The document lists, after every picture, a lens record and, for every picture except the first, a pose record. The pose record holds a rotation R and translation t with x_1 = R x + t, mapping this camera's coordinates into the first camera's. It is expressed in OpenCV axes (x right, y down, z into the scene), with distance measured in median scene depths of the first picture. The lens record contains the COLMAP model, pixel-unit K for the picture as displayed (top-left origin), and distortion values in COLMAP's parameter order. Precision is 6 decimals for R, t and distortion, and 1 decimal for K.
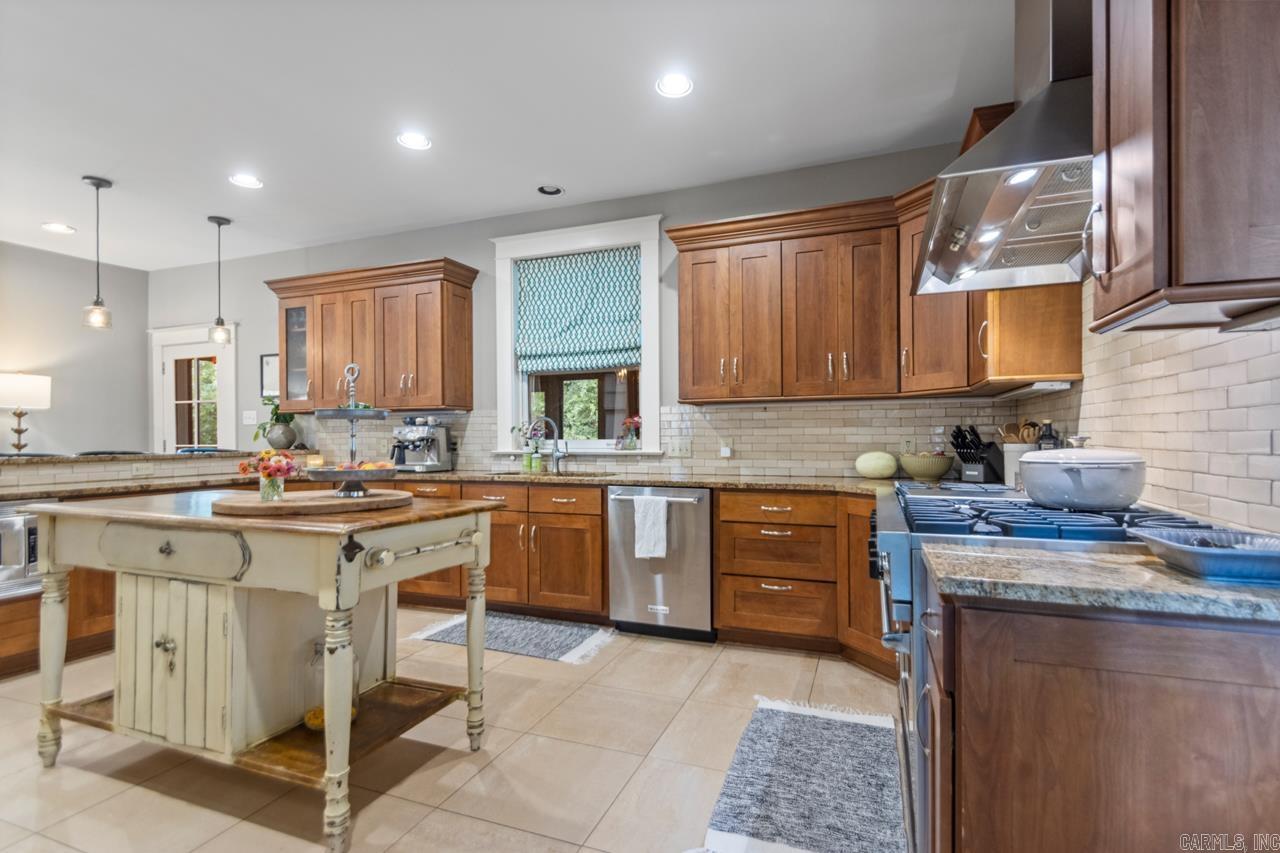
lens RADIAL K [[592.9, 0, 651.7], [0, 592.9, 434.8], [0, 0, 1]] dist [0.001516, 0.000112]
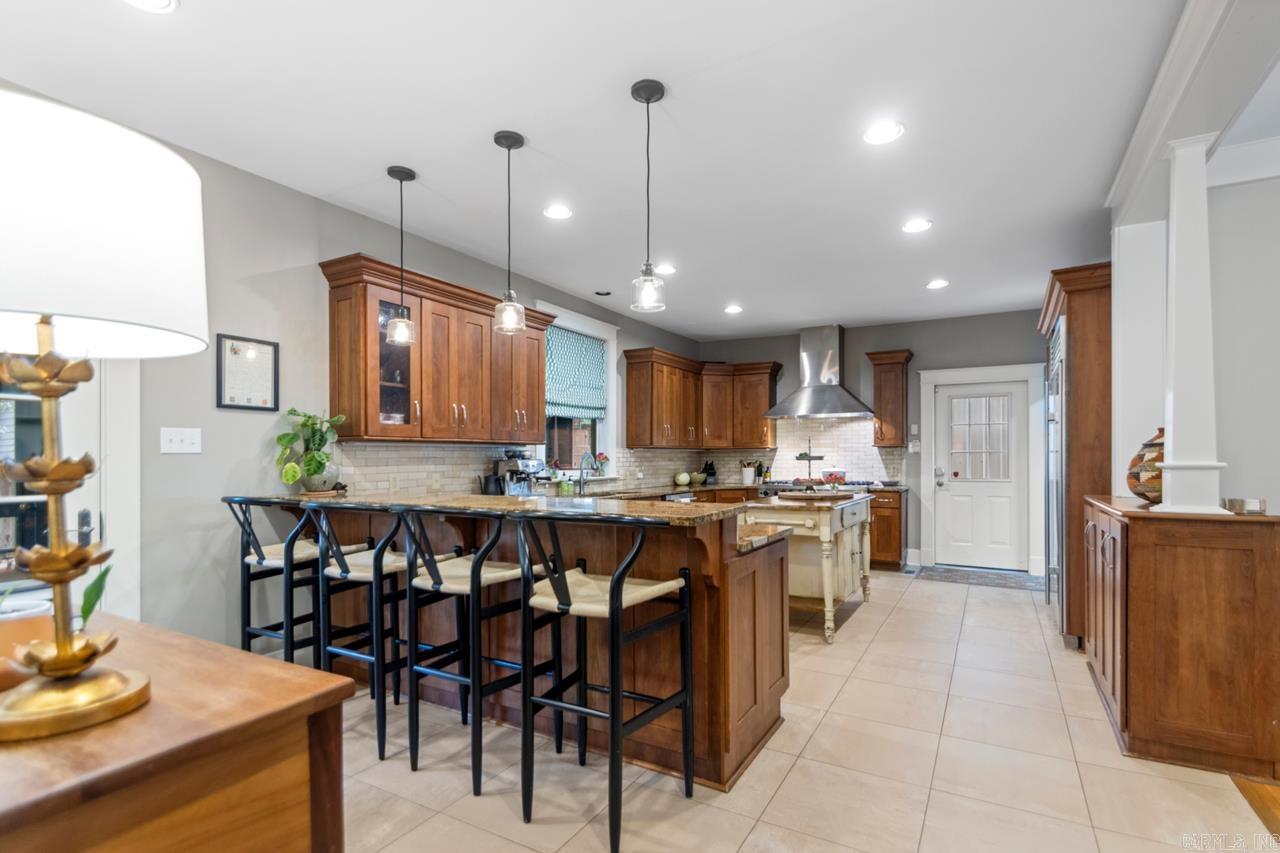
lens RADIAL K [[608.6, 0, 649.5], [0, 608.6, 442.6], [0, 0, 1]] dist [0.016587, 0.000174]
pose [[0.161184, 0.030981, 0.986438, -1.940328], [0.001874, 0.999496, -0.031698, -0.013076], [-0.986923, 0.006957, 0.161045, 0.797011]]
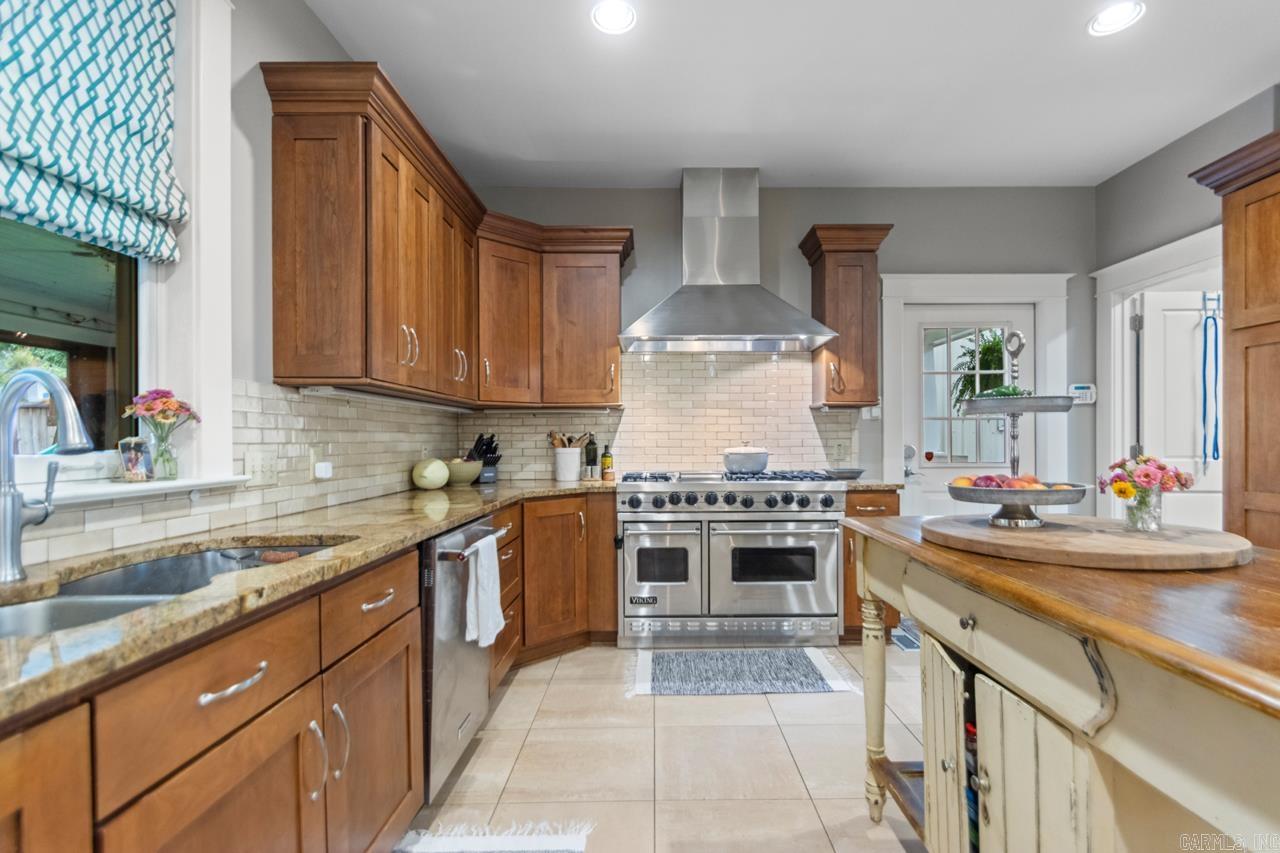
lens RADIAL K [[608.6, 0, 649.5], [0, 608.6, 442.6], [0, 0, 1]] dist [0.016587, 0.000174]
pose [[-0.344890, 0.004873, 0.938631, -0.660865], [0.004691, 0.999983, -0.003467, 0.005566], [-0.938631, 0.003207, -0.344907, 1.058315]]
